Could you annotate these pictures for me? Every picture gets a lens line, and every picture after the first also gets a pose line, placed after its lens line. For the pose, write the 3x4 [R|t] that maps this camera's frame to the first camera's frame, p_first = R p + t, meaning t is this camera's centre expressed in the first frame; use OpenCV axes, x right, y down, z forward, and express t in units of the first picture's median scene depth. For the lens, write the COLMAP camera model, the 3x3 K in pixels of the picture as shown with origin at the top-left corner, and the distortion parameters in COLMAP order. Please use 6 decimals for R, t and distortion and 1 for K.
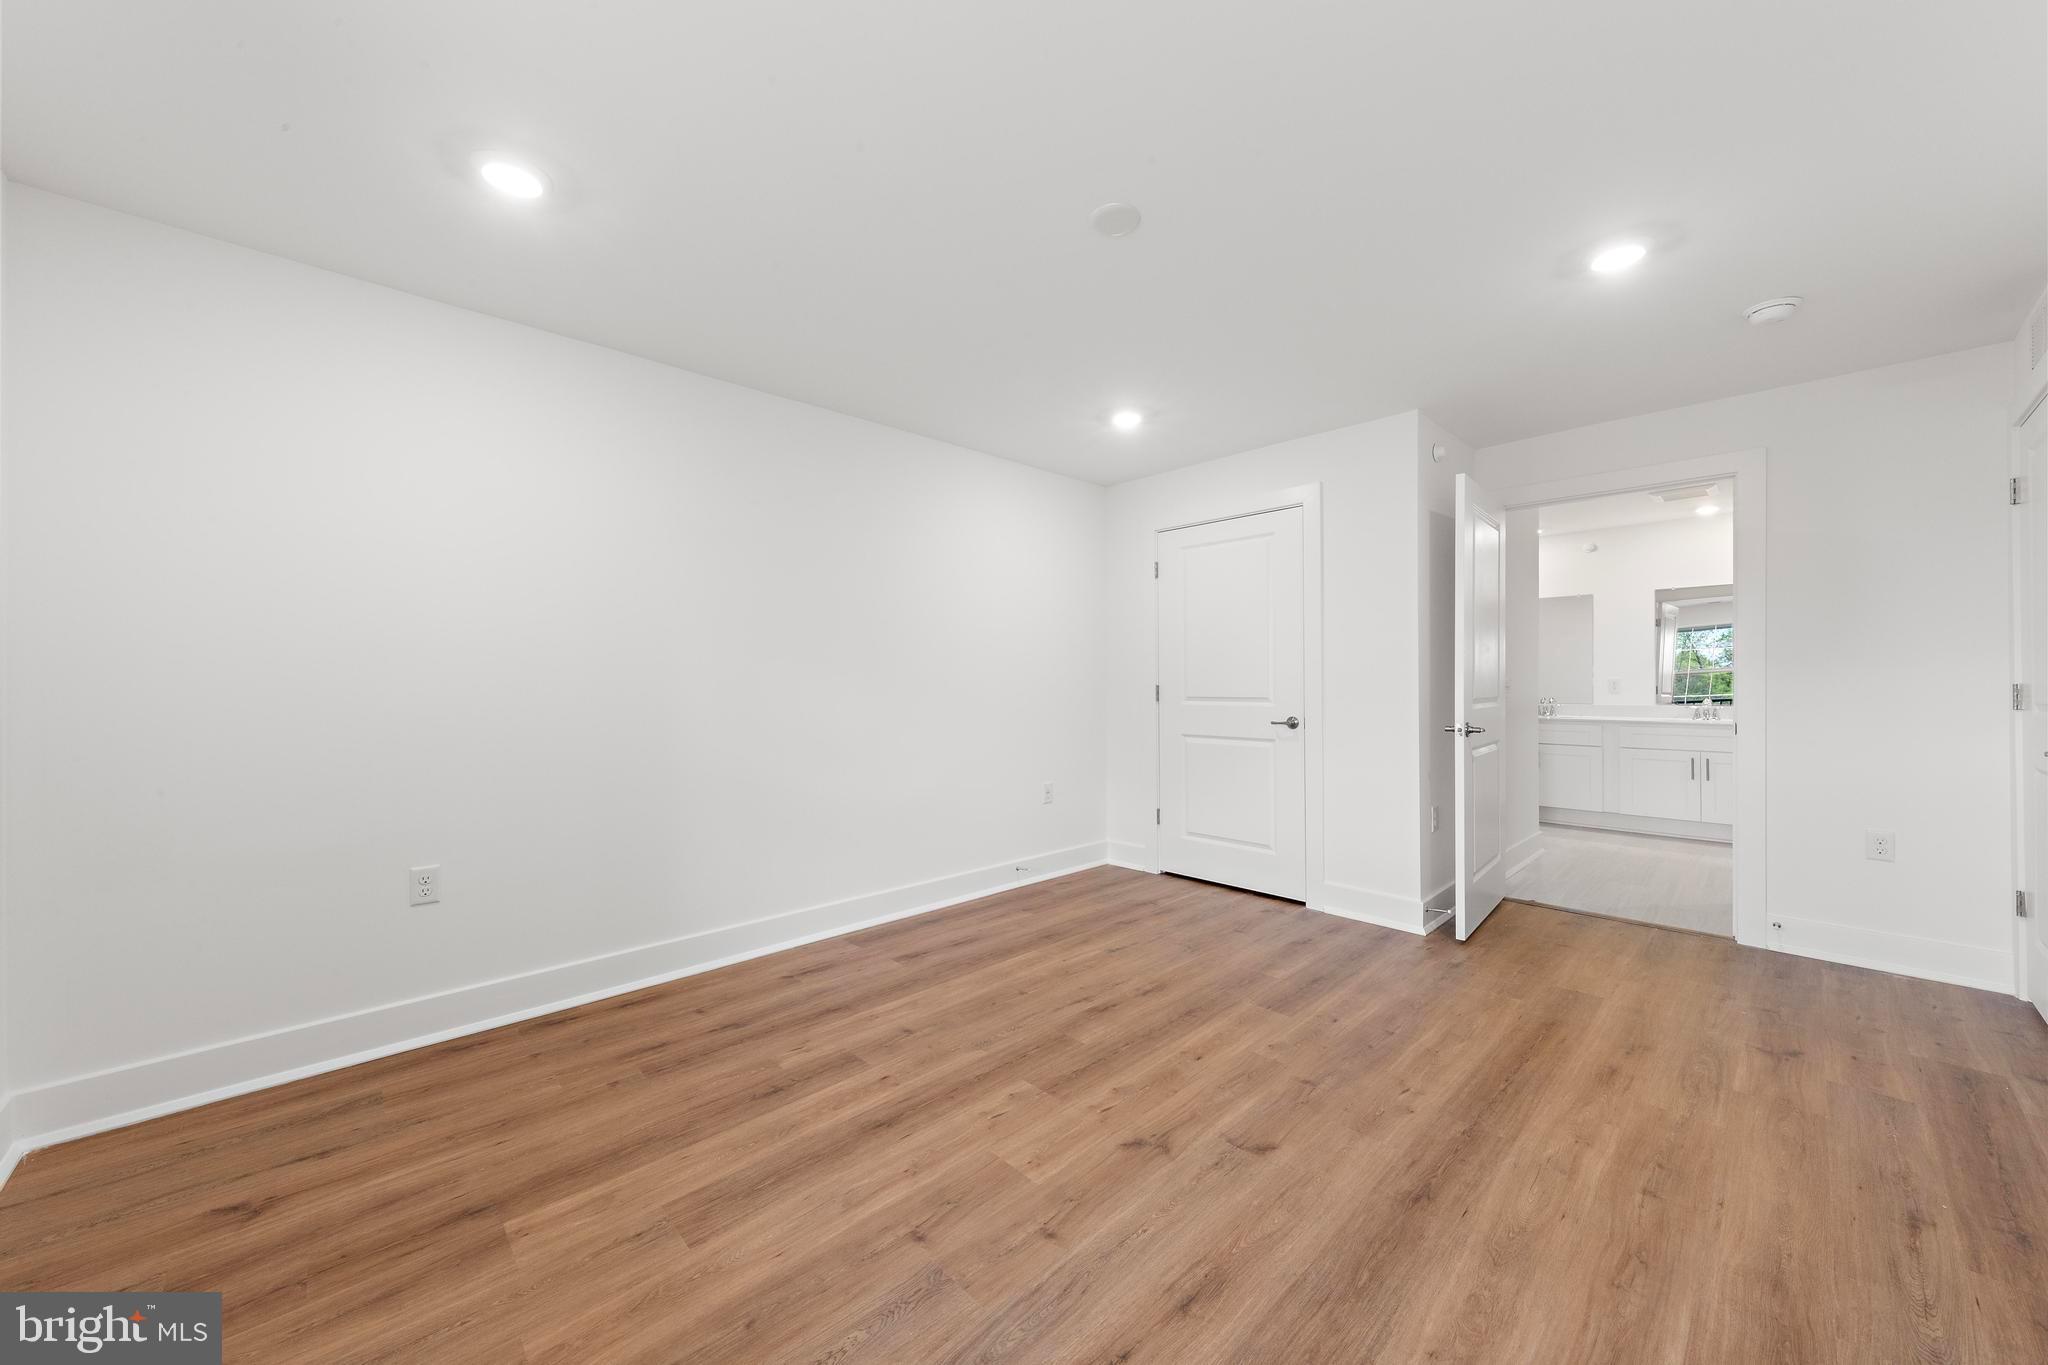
lens RADIAL K [[733.0, 0, 1017.8], [0, 733.0, 692.7], [0, 0, 1]] dist [0.003174, -0.000239]
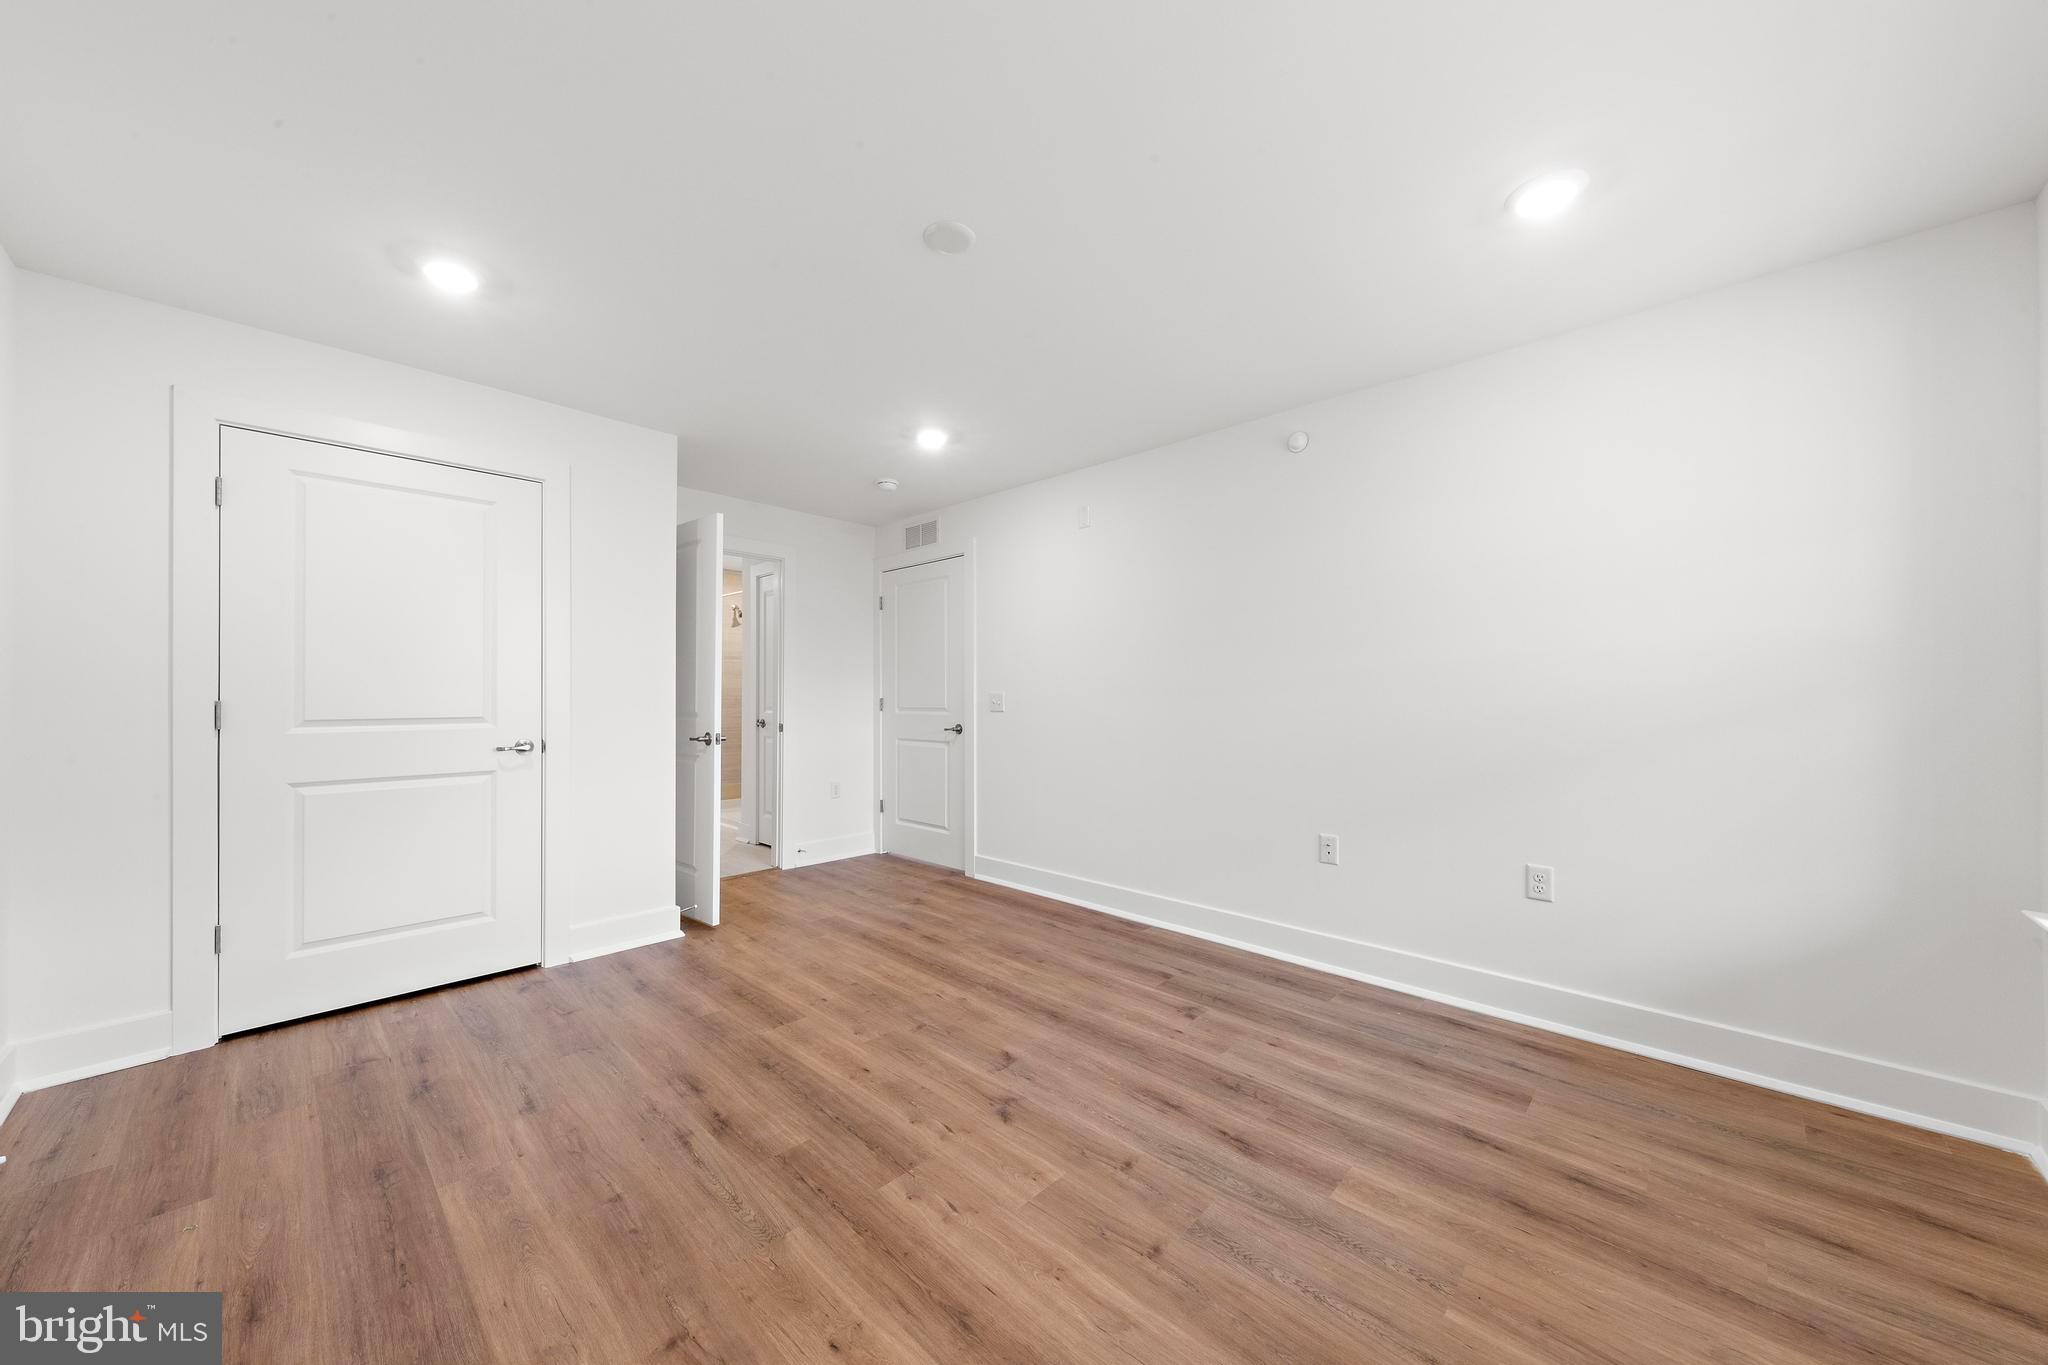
lens RADIAL K [[733.0, 0, 1016.5], [0, 733.0, 700.6], [0, 0, 1]] dist [0.003174, -0.000239]
pose [[-0.050930, -0.006332, 0.998682, -0.728634], [0.014821, 0.999865, 0.007096, -0.011371], [-0.998592, 0.015163, -0.050829, 0.799749]]
